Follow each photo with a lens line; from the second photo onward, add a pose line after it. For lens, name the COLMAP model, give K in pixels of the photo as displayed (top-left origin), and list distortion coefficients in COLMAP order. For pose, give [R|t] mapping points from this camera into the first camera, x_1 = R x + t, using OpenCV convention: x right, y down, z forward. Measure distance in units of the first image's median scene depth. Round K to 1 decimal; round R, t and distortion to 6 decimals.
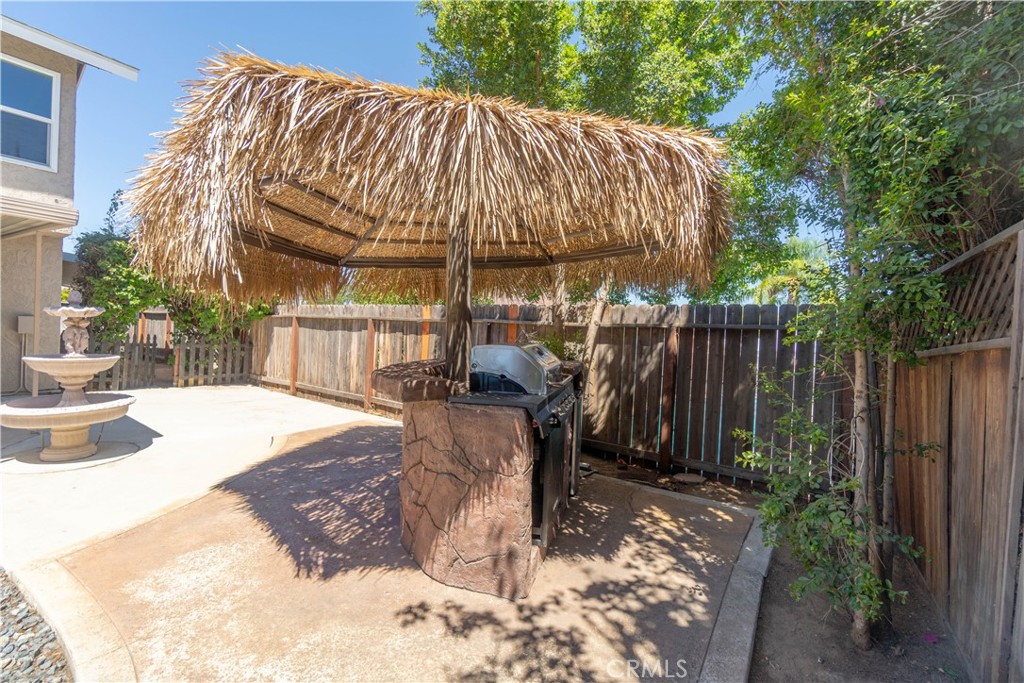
lens RADIAL K [[438.4, 0, 509.6], [0, 438.4, 337.5], [0, 0, 1]] dist [-0.003848, -0.000752]
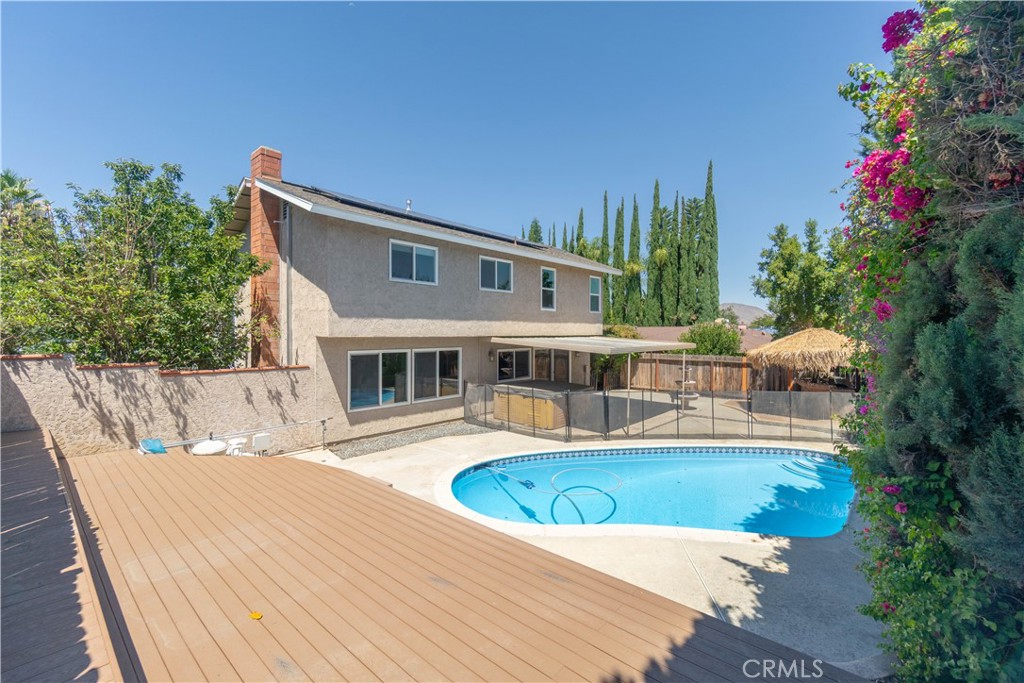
lens RADIAL K [[438.4, 0, 502.7], [0, 438.4, 335.4], [0, 0, 1]] dist [-0.003848, -0.000752]
pose [[0.990662, -0.042975, -0.129390, -2.498358], [0.042261, 0.999072, -0.008260, -0.471954], [0.129625, 0.002715, 0.991559, -3.515375]]
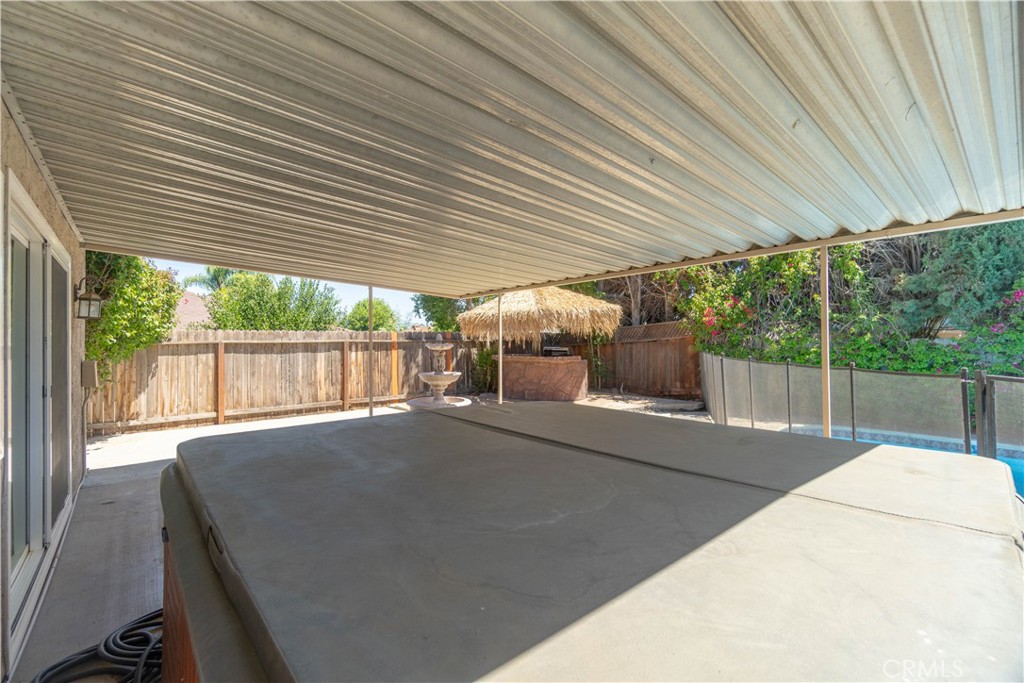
lens RADIAL K [[438.4, 0, 502.4], [0, 438.4, 336.2], [0, 0, 1]] dist [-0.003848, -0.000752]
pose [[0.255357, -0.036349, 0.966163, -3.161282], [0.033590, 0.999023, 0.028707, -0.175005], [-0.966263, 0.025122, 0.256328, 0.408059]]
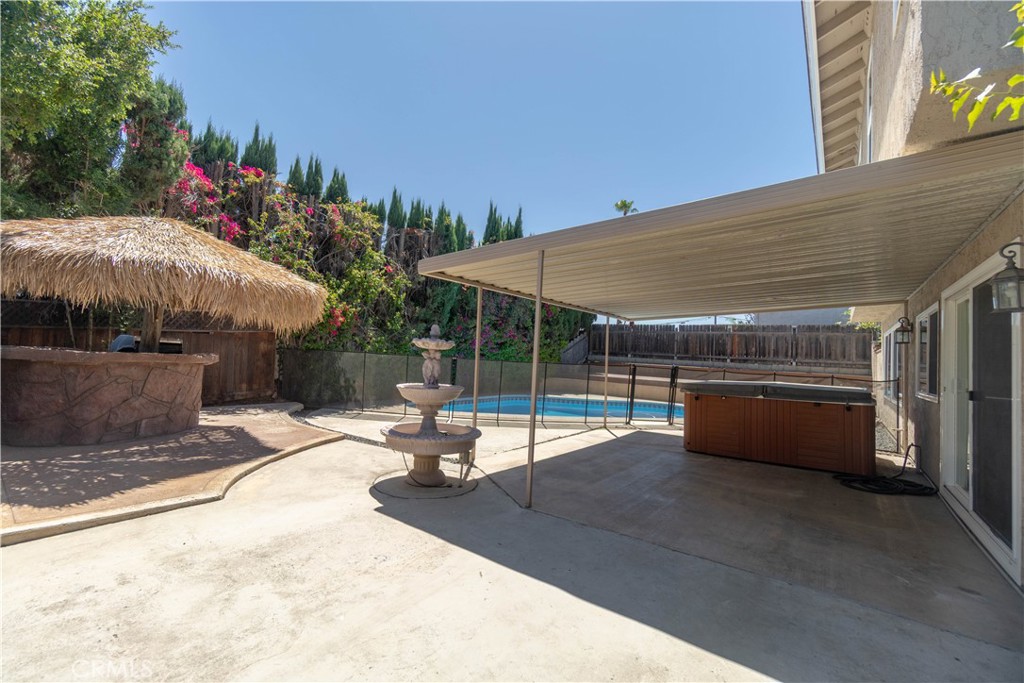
lens RADIAL K [[438.4, 0, 508.7], [0, 438.4, 334.5], [0, 0, 1]] dist [-0.003848, -0.000752]
pose [[-0.994698, -0.094599, 0.040330, -1.505860], [-0.095952, 0.994838, -0.033032, -0.076463], [-0.036997, -0.036726, -0.998640, 2.540479]]
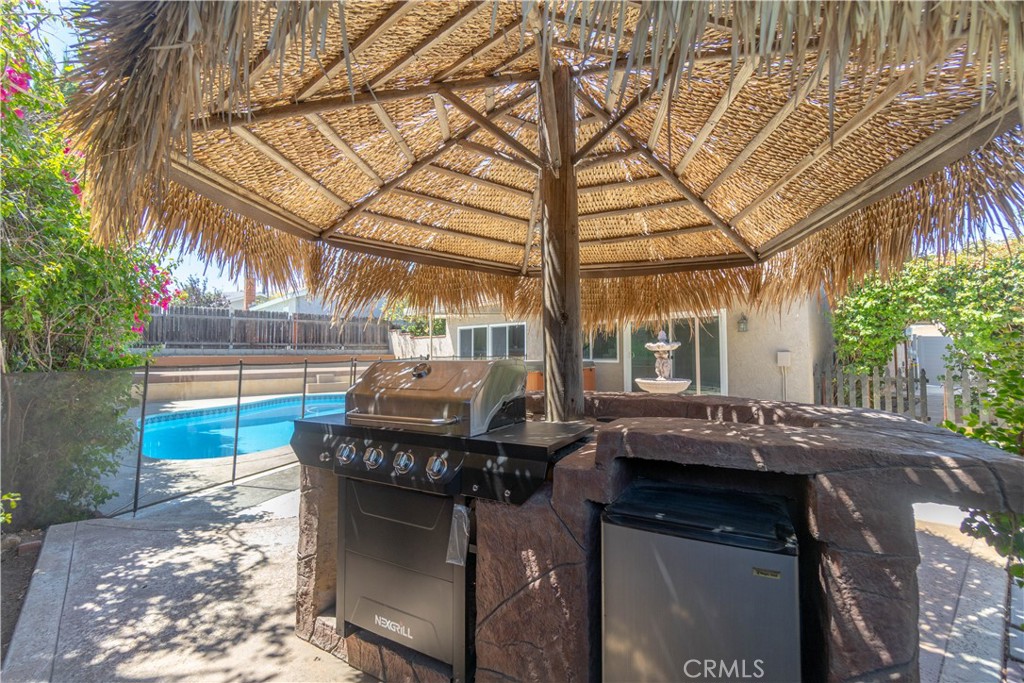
lens RADIAL K [[438.4, 0, 492.0], [0, 438.4, 336.8], [0, 0, 1]] dist [-0.003848, -0.000752]
pose [[-0.263013, -0.077698, -0.961659, 0.541397], [-0.019580, 0.996976, -0.075197, 0.029971], [0.964594, -0.000948, -0.263739, 1.032720]]
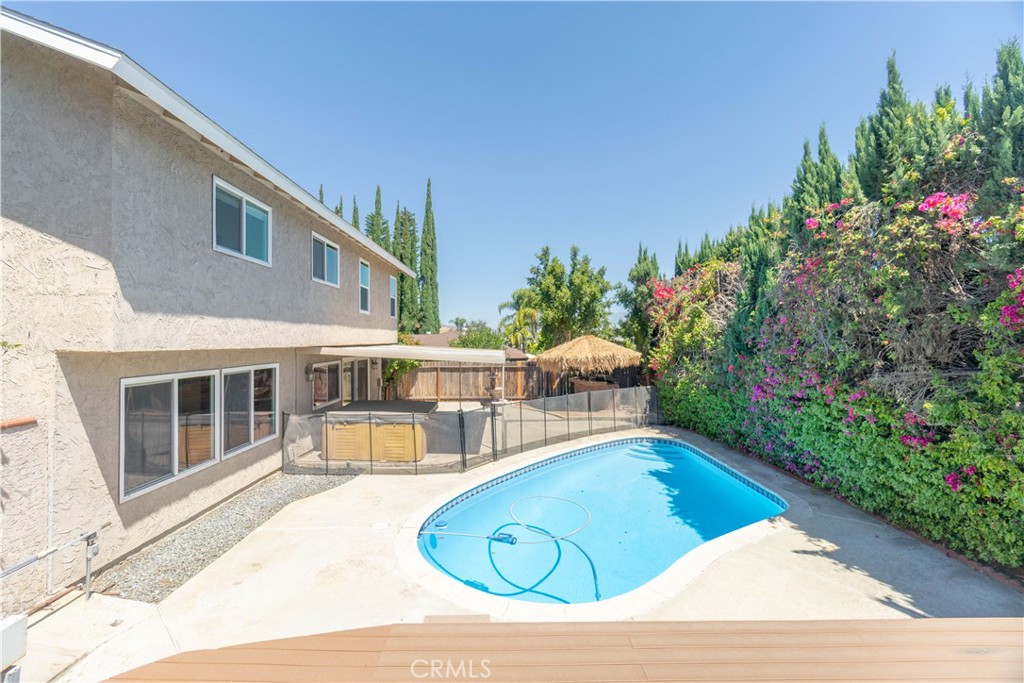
lens RADIAL K [[438.4, 0, 500.2], [0, 438.4, 334.1], [0, 0, 1]] dist [-0.003848, -0.000752]
pose [[0.826379, -0.043910, 0.561400, -3.733776], [0.050357, 0.998723, 0.003990, -0.531199], [-0.560859, 0.024974, 0.827535, -2.617919]]
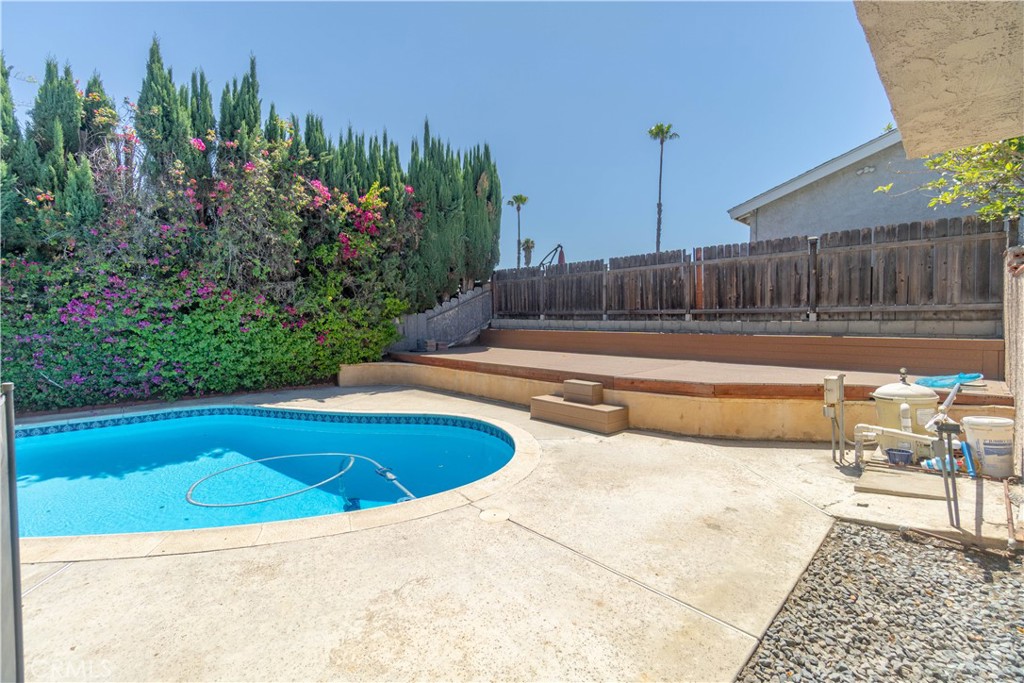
lens RADIAL K [[438.4, 0, 508.8], [0, 438.4, 333.9], [0, 0, 1]] dist [-0.003848, -0.000752]
pose [[-0.979313, -0.048275, 0.196508, -3.348026], [-0.038582, 0.997856, 0.052861, -0.187101], [-0.198639, 0.044186, -0.979076, 0.171178]]
